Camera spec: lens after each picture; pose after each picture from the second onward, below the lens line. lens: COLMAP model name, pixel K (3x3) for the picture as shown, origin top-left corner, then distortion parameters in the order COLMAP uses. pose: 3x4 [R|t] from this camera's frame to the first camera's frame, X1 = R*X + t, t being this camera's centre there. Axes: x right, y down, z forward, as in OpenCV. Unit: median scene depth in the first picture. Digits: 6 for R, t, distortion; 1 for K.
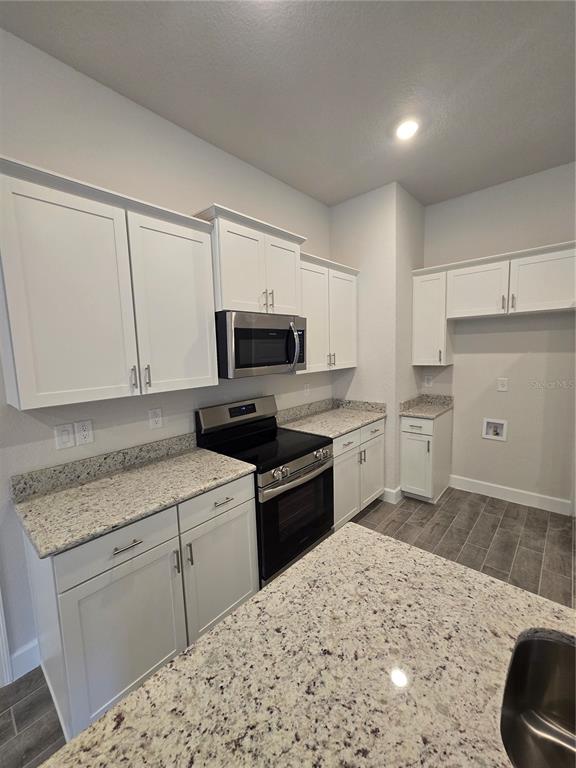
lens RADIAL K [[317.1, 0, 277.7], [0, 317.1, 385.8], [0, 0, 1]] dist [0.000879, 0.000531]
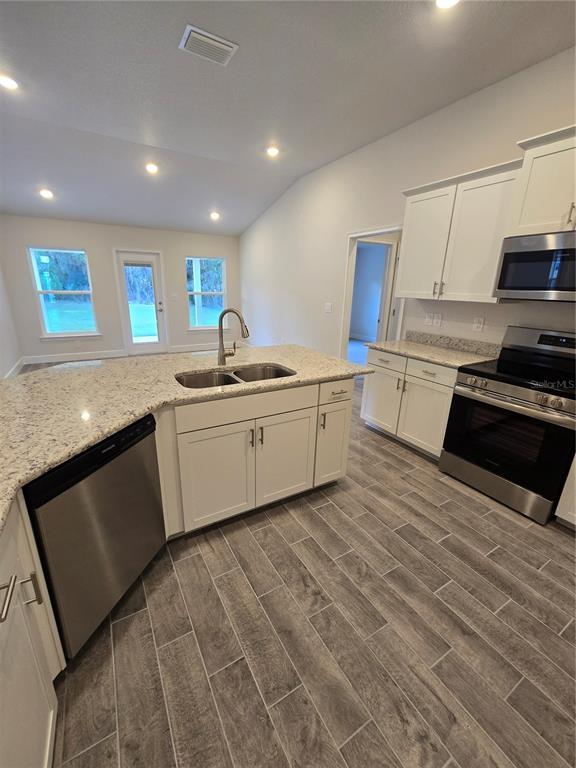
lens RADIAL K [[317.1, 0, 281.6], [0, 317.1, 382.9], [0, 0, 1]] dist [0.000879, 0.000531]
pose [[-0.292285, 0.312813, -0.903724, 0.992479], [-0.122622, 0.924932, 0.359812, -0.045955], [0.948437, 0.215984, -0.231986, 0.449438]]
